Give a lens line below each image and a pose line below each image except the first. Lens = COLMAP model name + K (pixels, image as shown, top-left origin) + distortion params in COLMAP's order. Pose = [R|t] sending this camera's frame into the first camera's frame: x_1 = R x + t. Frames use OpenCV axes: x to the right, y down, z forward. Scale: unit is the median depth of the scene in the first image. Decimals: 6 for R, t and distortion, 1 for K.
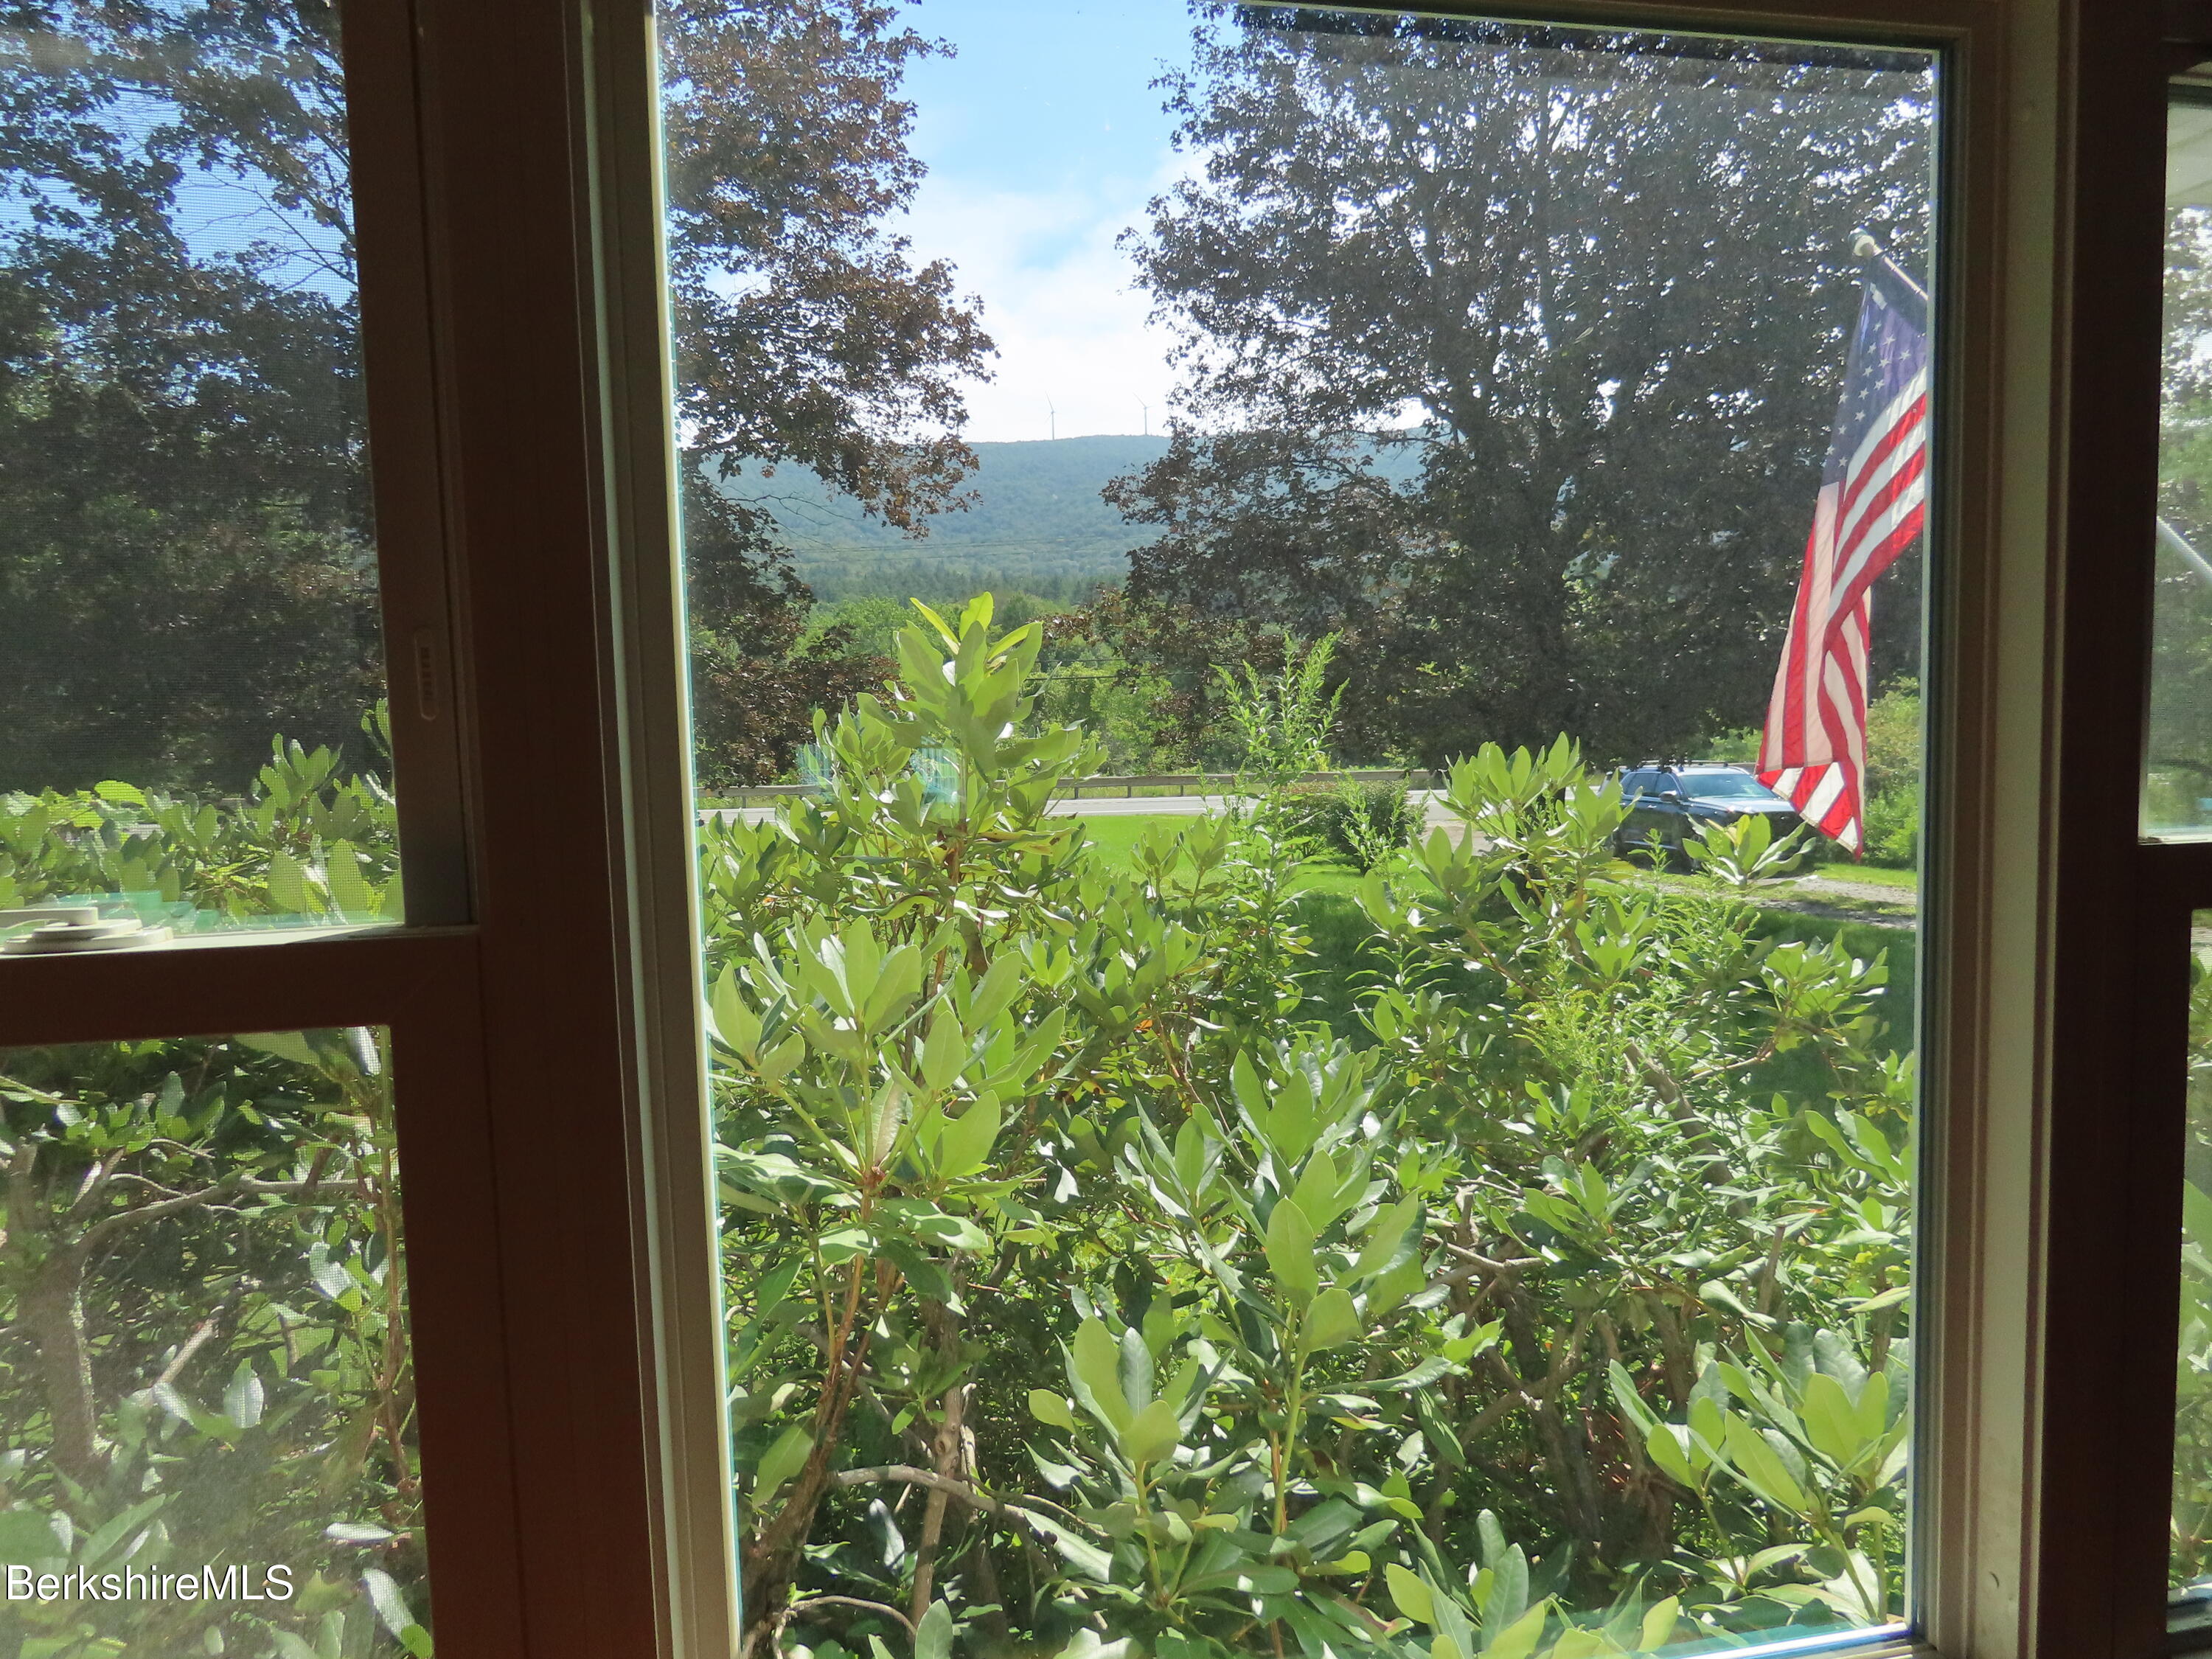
lens RADIAL K [[1396.5, 0, 1106.3], [0, 1396.5, 831.3], [0, 0, 1]] dist [-0.027193, 0.008695]
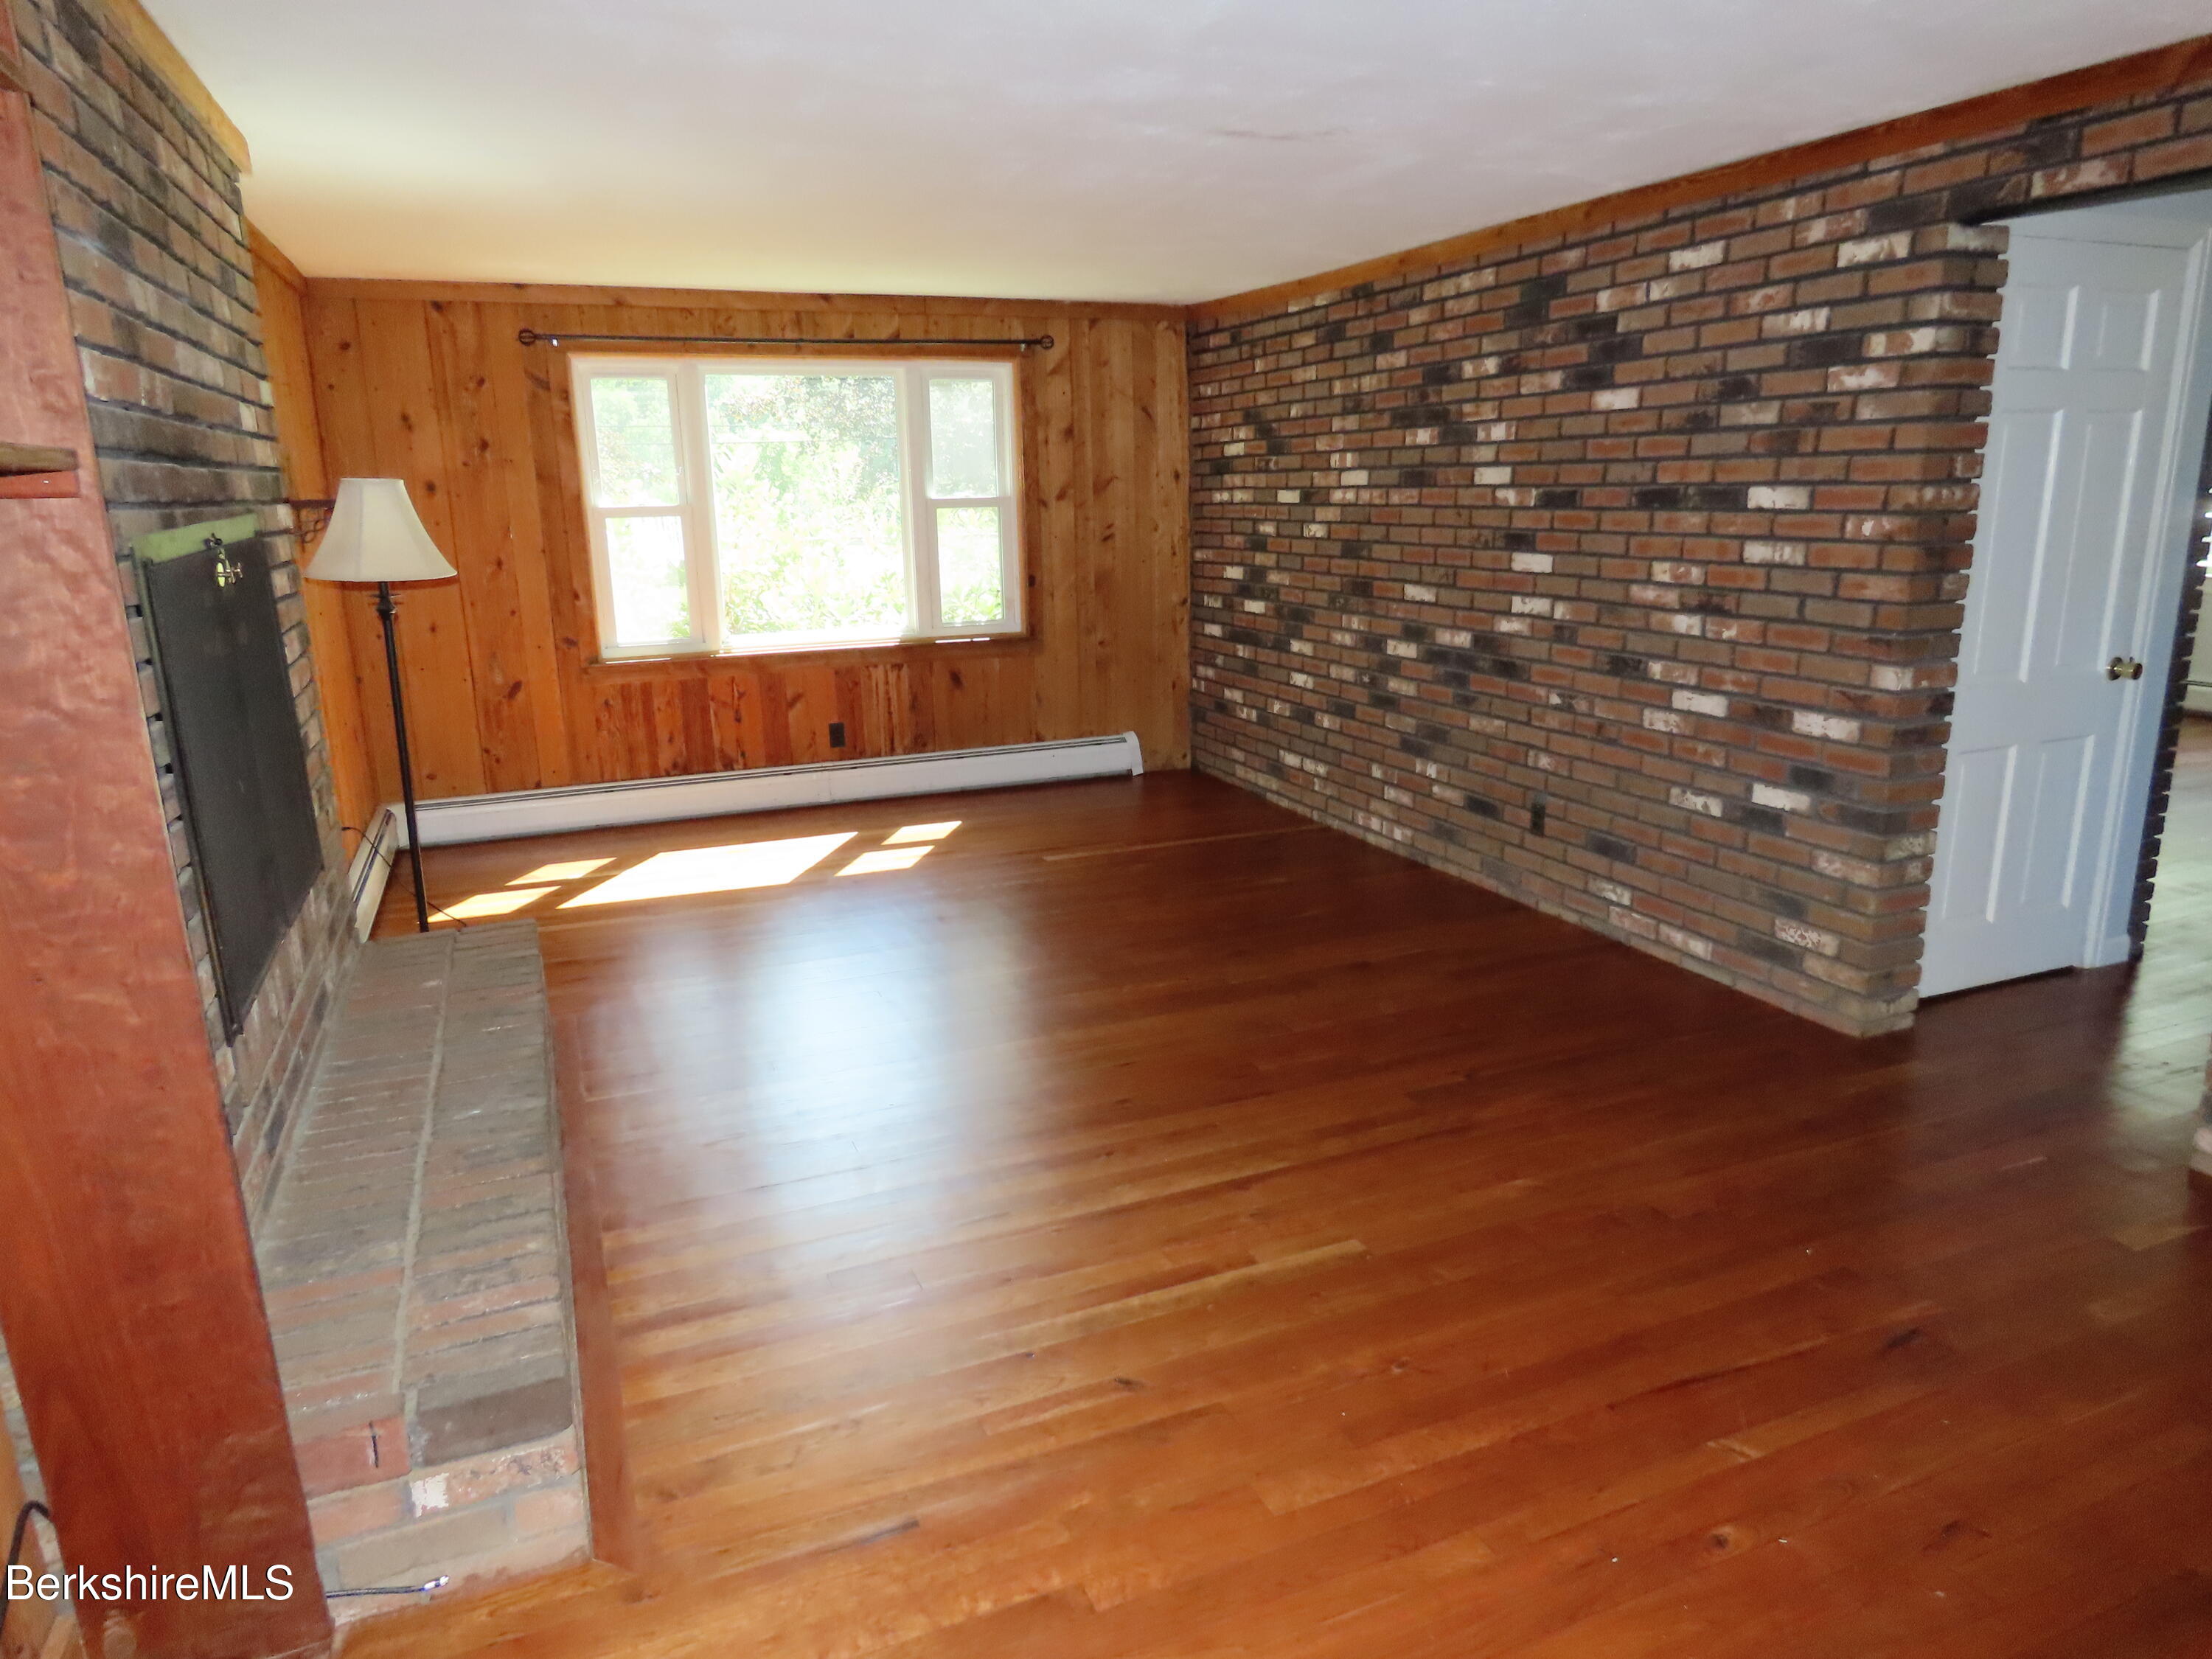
lens RADIAL K [[1396.5, 0, 1106.0], [0, 1396.5, 831.4], [0, 0, 1]] dist [-0.027193, 0.008695]
pose [[0.978279, -0.047739, 0.201721, 0.004048], [0.014044, 0.986148, 0.165275, 0.012571], [-0.206817, -0.158852, 0.965398, -0.157350]]
